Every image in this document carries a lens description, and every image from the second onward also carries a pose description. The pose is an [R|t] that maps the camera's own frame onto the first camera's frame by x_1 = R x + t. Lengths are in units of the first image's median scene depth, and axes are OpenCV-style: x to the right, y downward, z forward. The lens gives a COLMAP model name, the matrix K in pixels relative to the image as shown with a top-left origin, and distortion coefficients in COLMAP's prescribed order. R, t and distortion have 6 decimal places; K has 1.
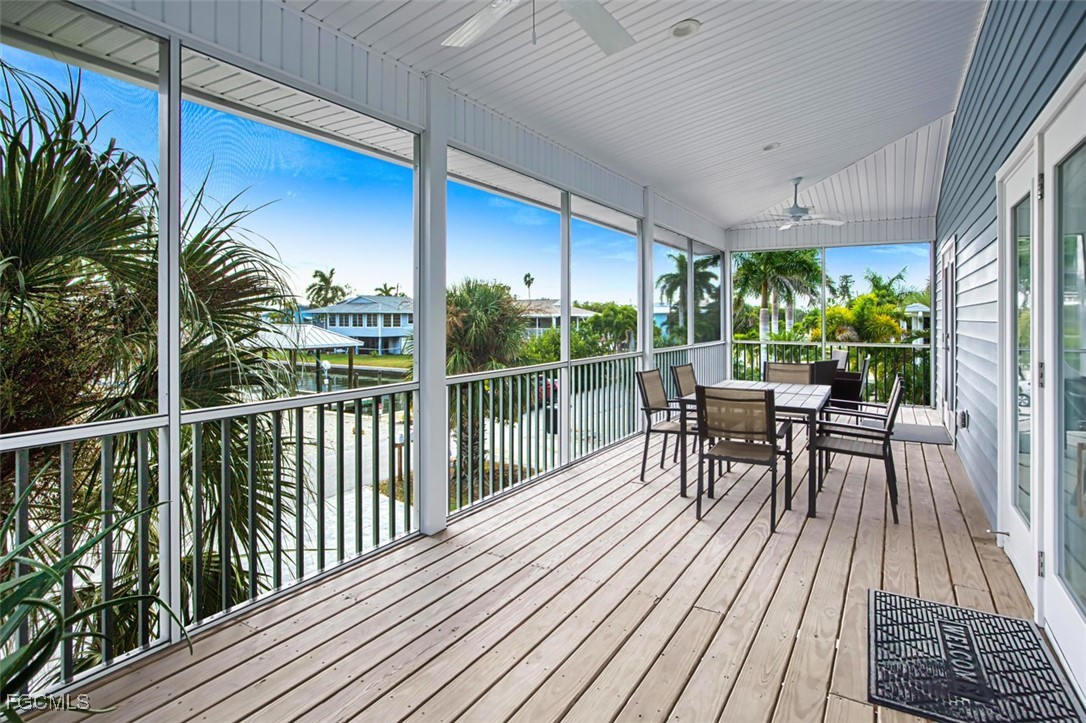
lens RADIAL K [[584.9, 0, 543.7], [0, 584.9, 302.2], [0, 0, 1]] dist [-0.001250, -0.000714]
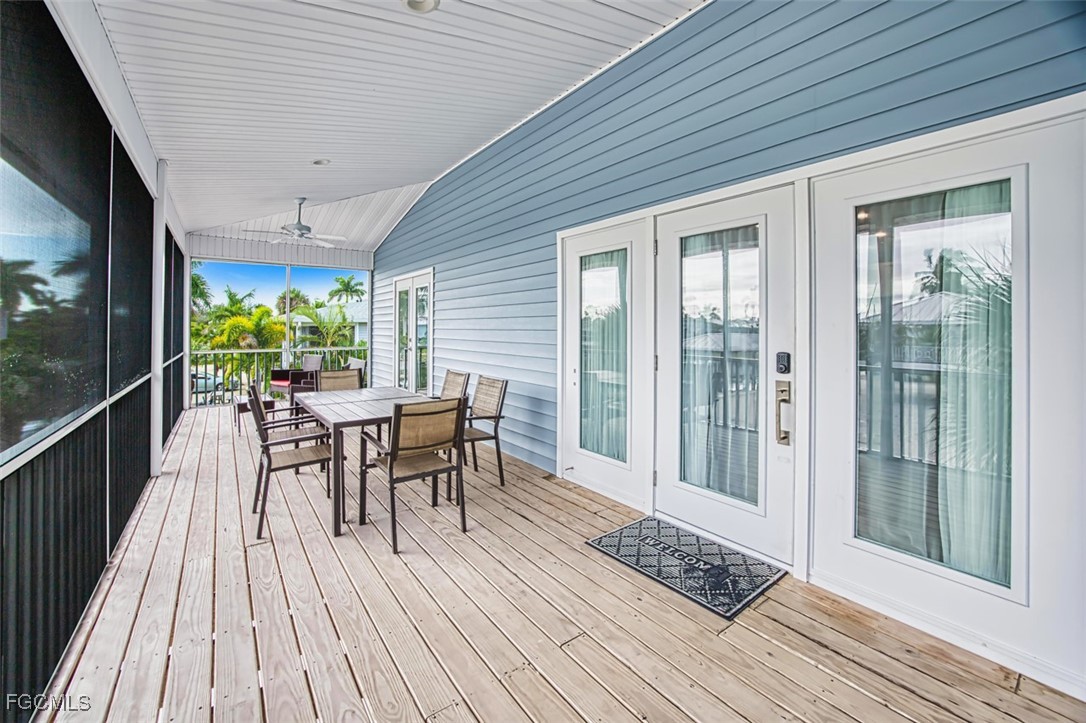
lens RADIAL K [[439.5, 0, 550.4], [0, 439.5, 323.0], [0, 0, 1]] dist [-0.021594, 0.000209]
pose [[0.373467, 0.006607, 0.927620, -0.129805], [-0.025377, 0.999673, 0.003096, 0.002943], [-0.927296, -0.024697, 0.373513, 0.256154]]
